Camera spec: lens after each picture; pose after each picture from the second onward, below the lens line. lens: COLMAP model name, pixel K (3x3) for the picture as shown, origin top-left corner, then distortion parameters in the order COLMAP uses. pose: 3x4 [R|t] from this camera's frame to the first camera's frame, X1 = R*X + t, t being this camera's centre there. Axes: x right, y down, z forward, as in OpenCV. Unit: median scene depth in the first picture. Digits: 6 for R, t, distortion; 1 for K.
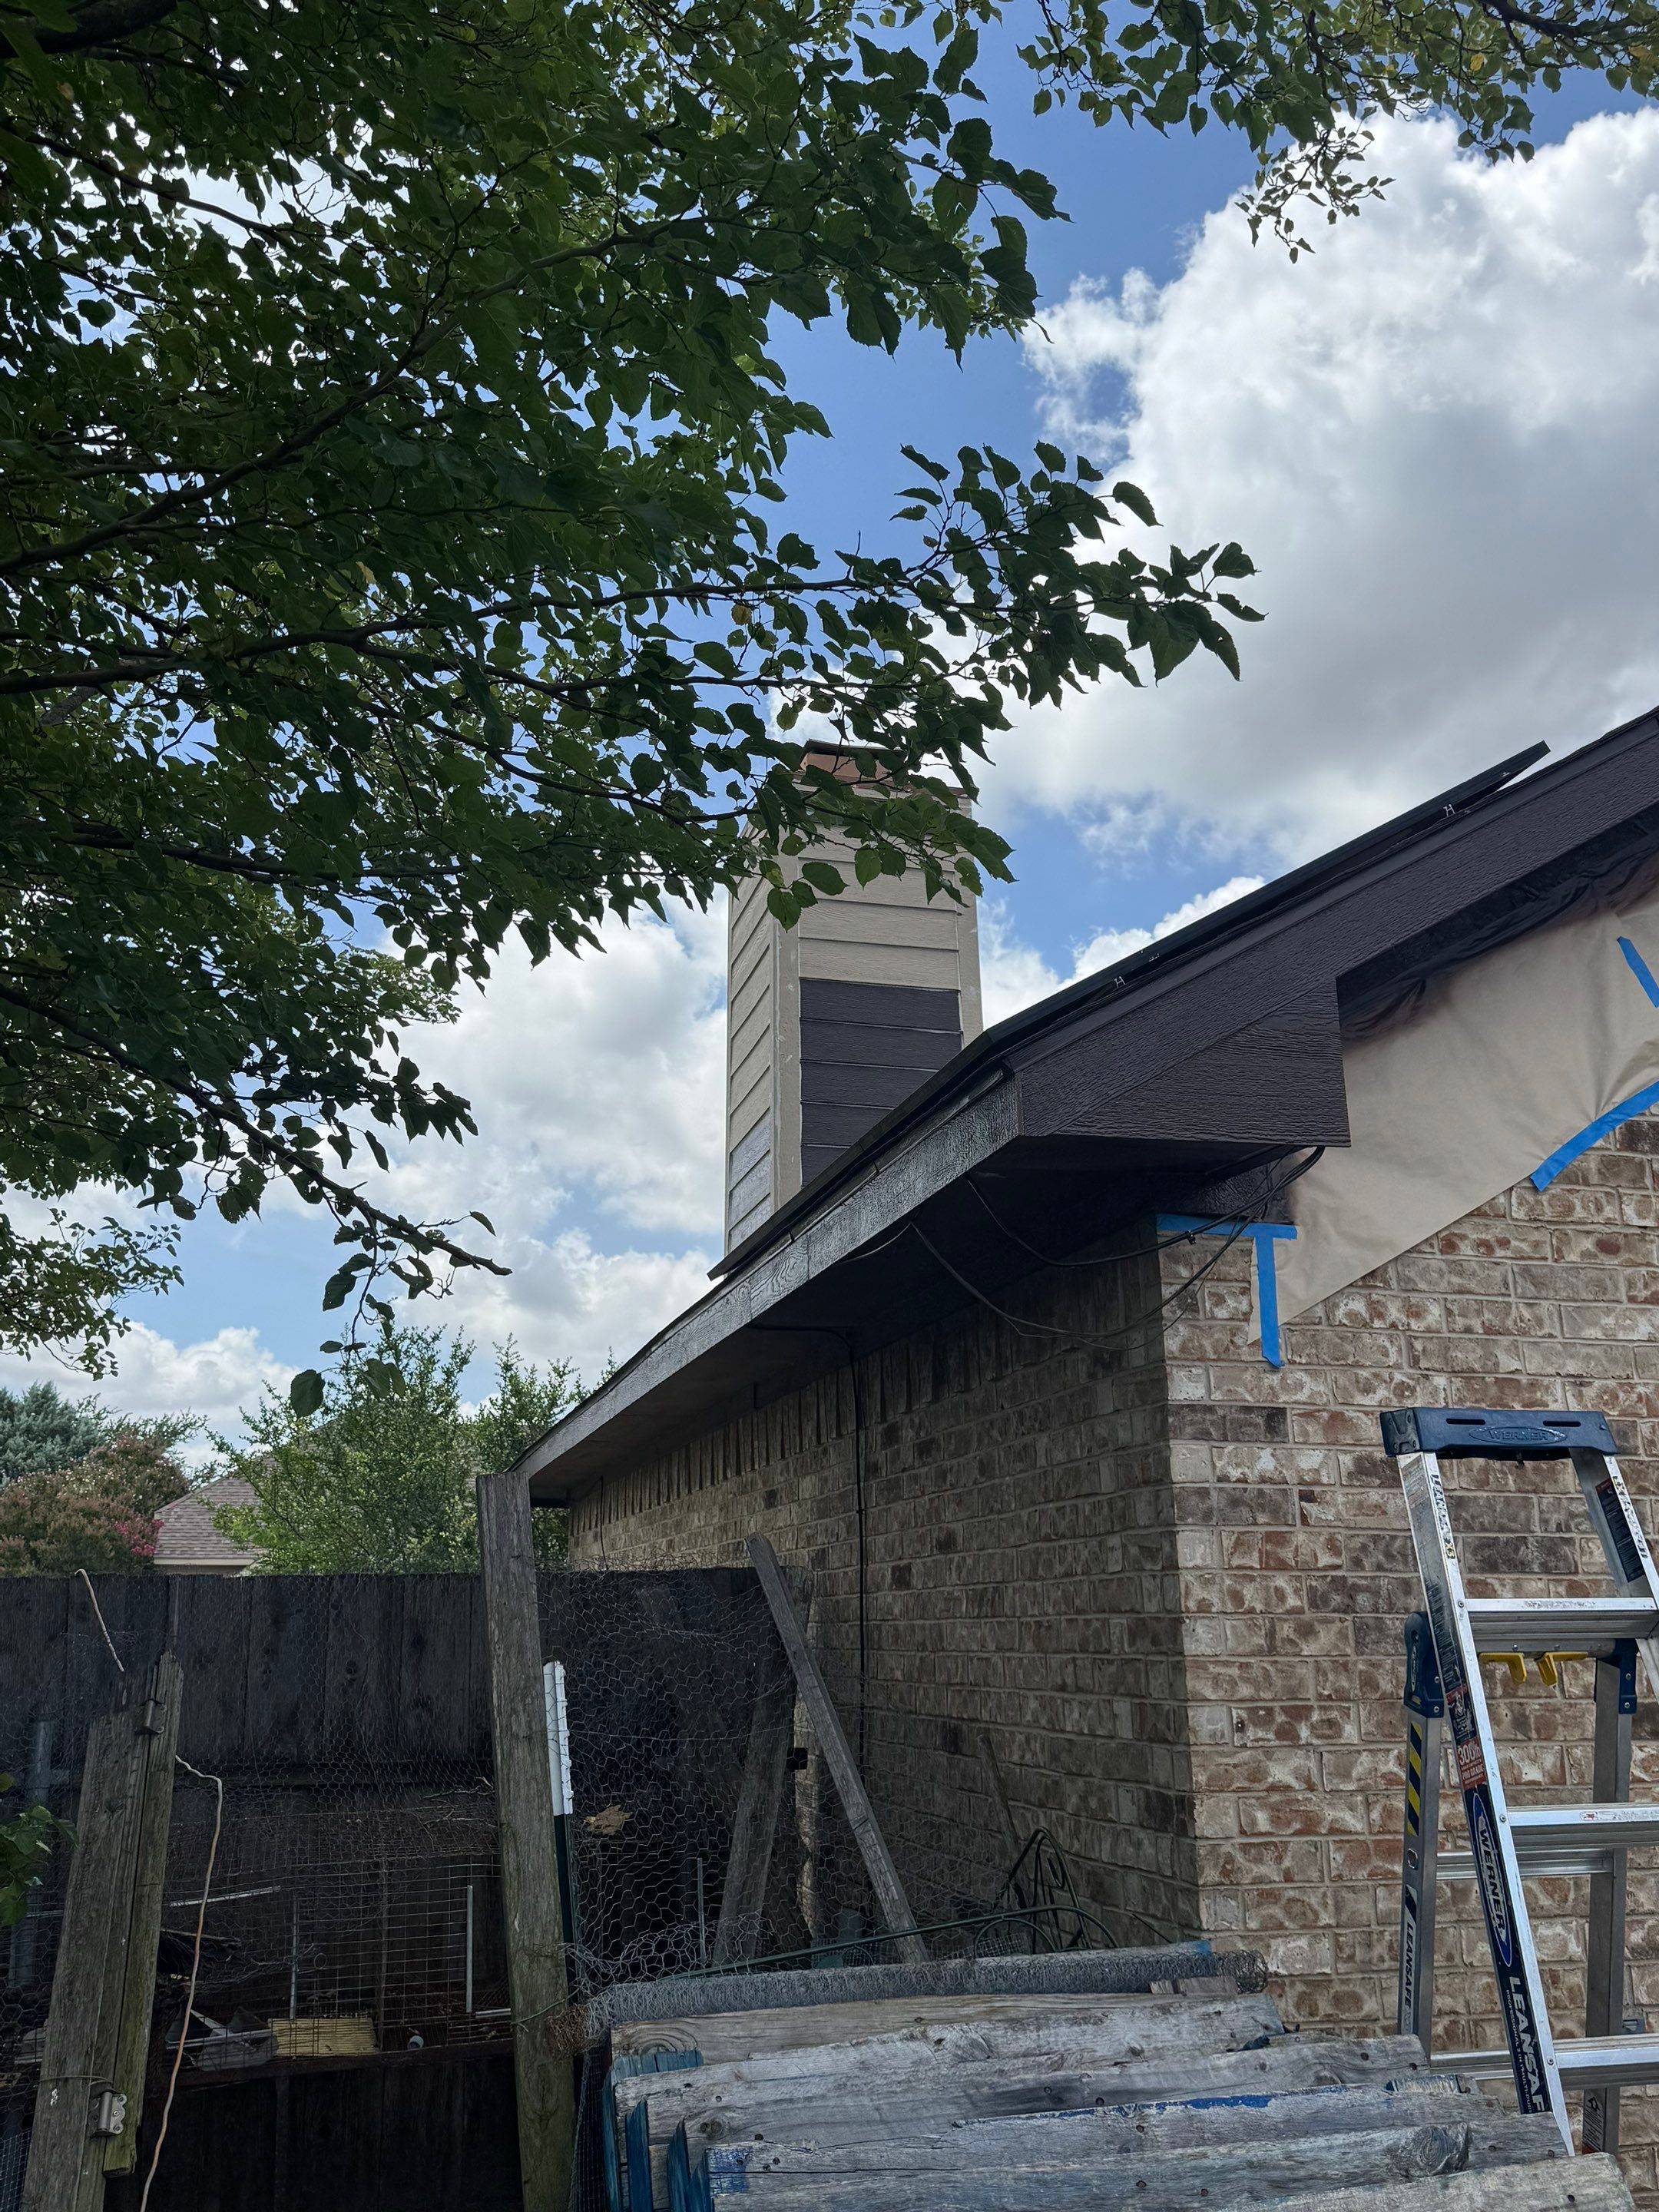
lens RADIAL K [[1541.6, 0, 829.5], [0, 1541.6, 1106.0], [0, 0, 1]] dist [0.000426, -0.071207]
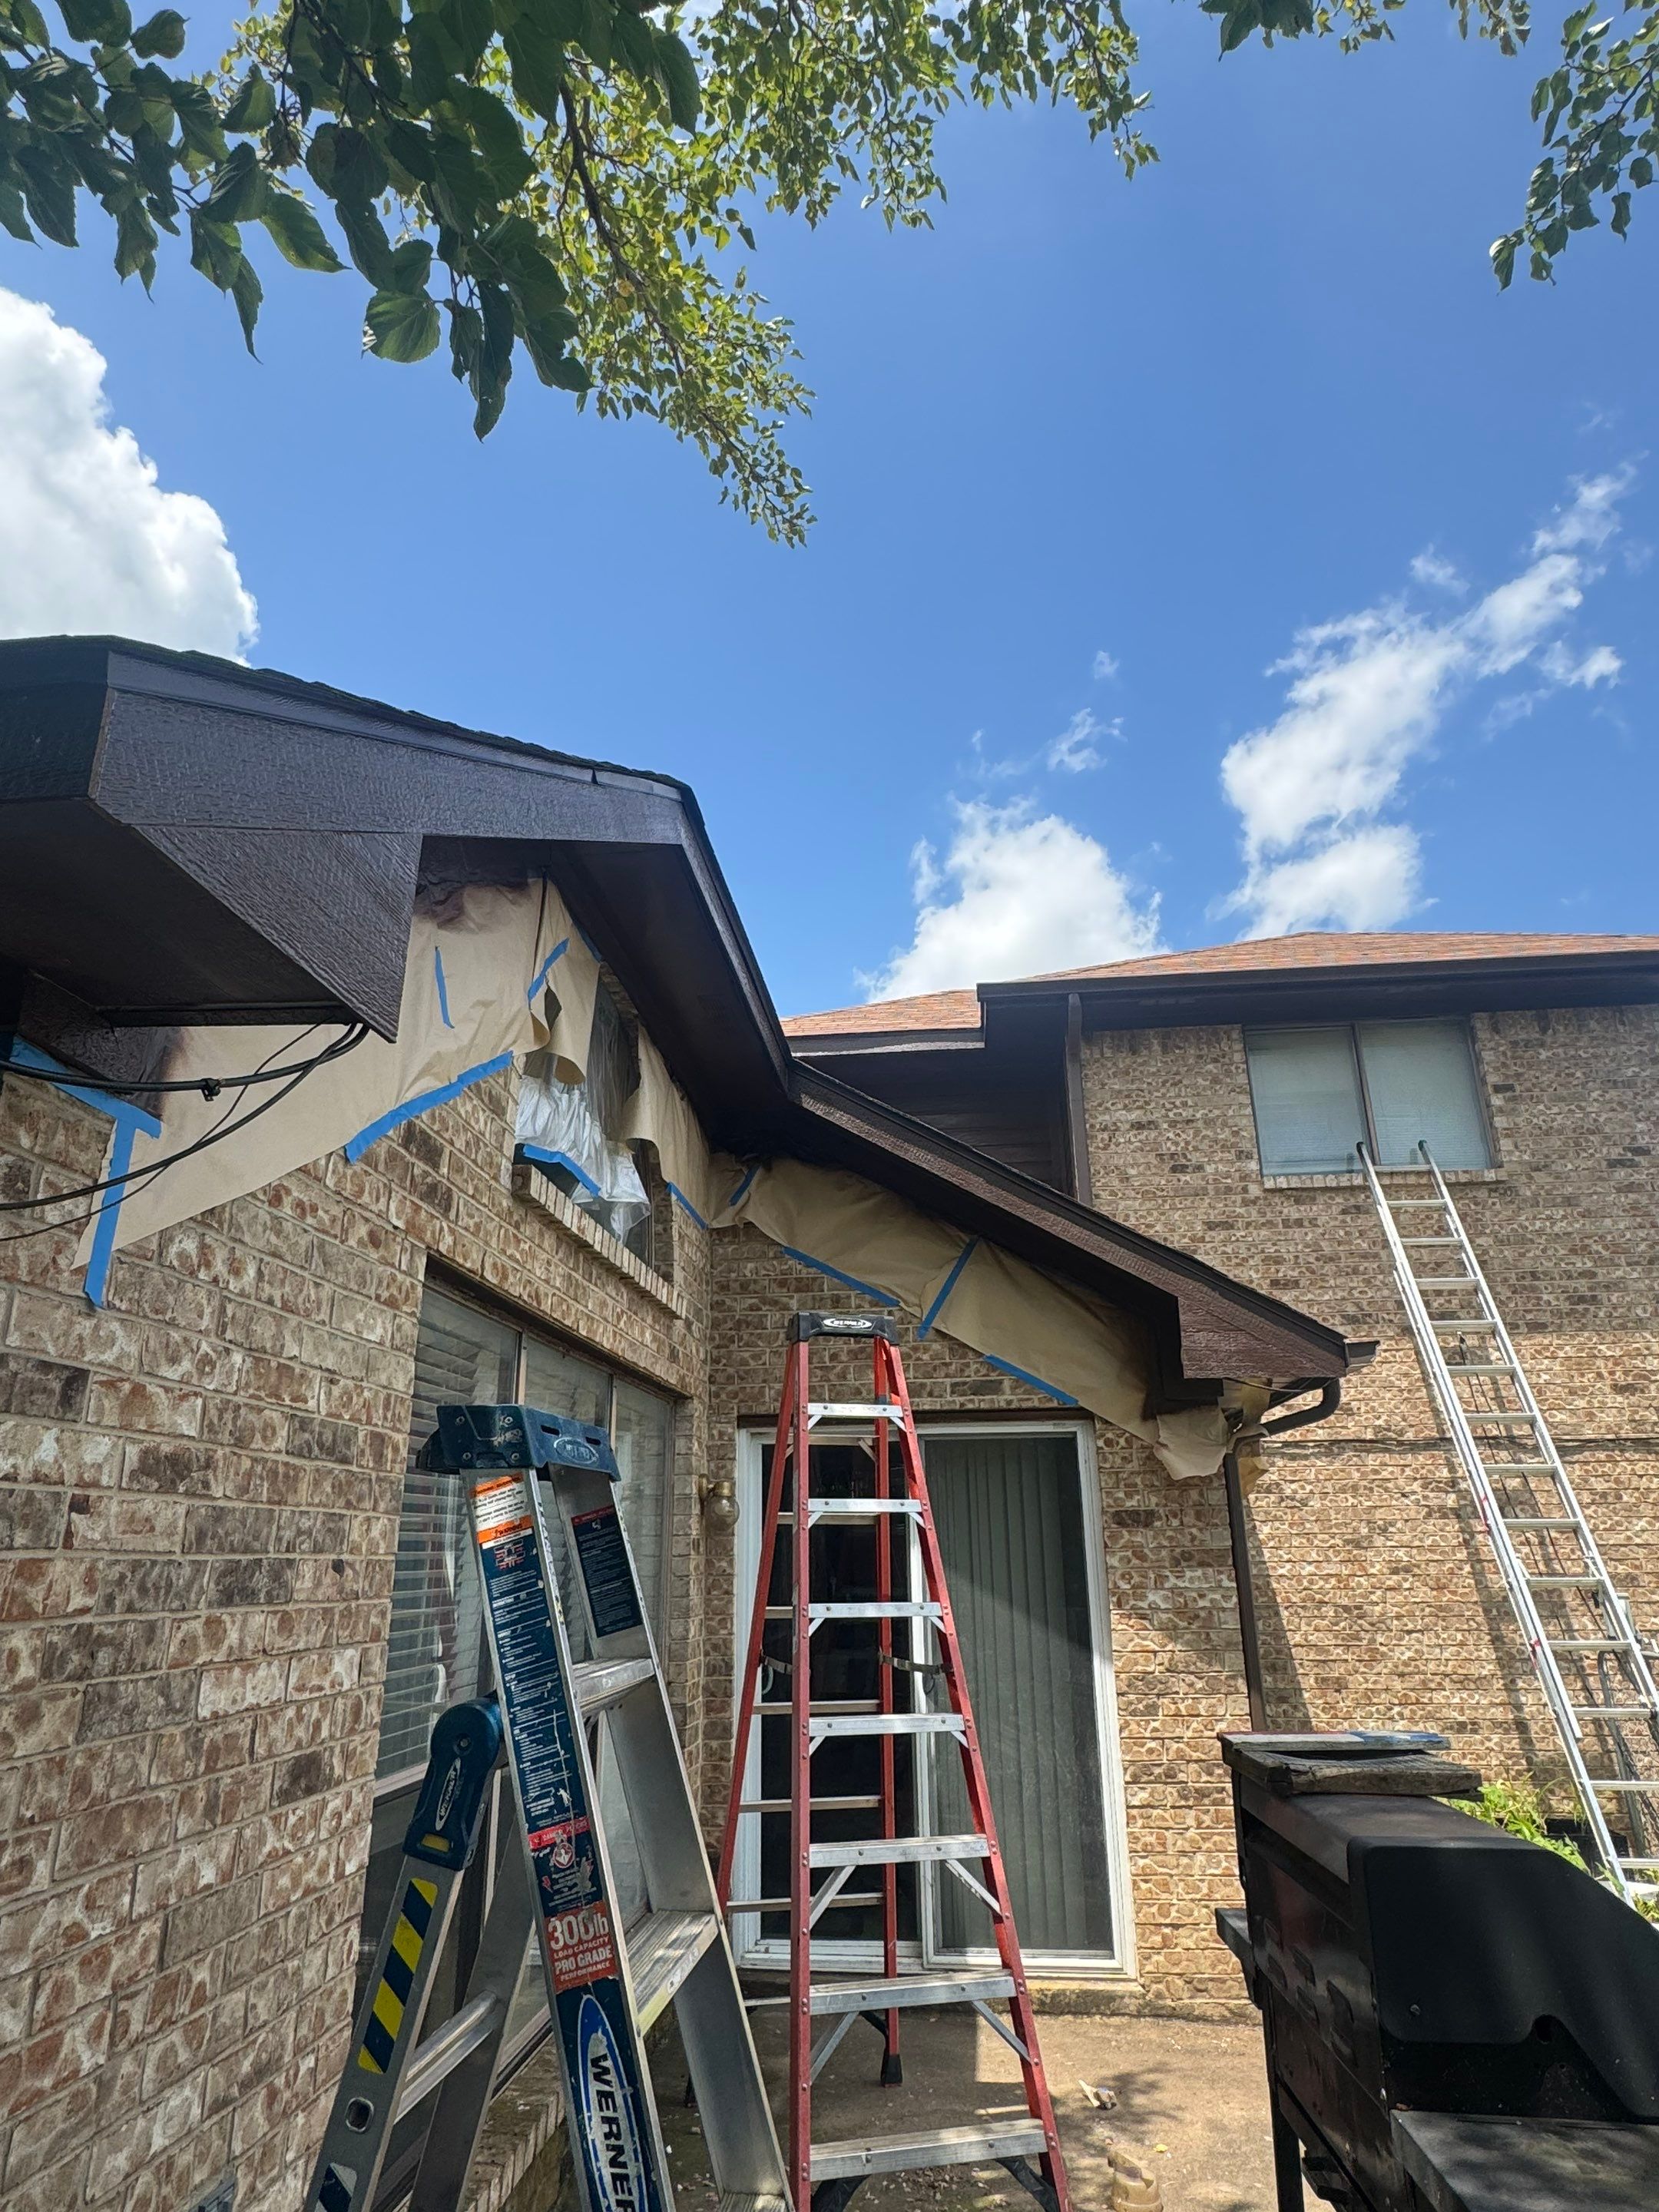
lens RADIAL K [[1265.3, 0, 829.5], [0, 1265.3, 1106.0], [0, 0, 1]] dist [0.007087, 0.002000]
pose [[0.391249, 0.300877, 0.869711, -0.097237], [-0.274192, 0.940236, -0.201927, 0.109503], [-0.878489, -0.159464, 0.450365, 0.478463]]
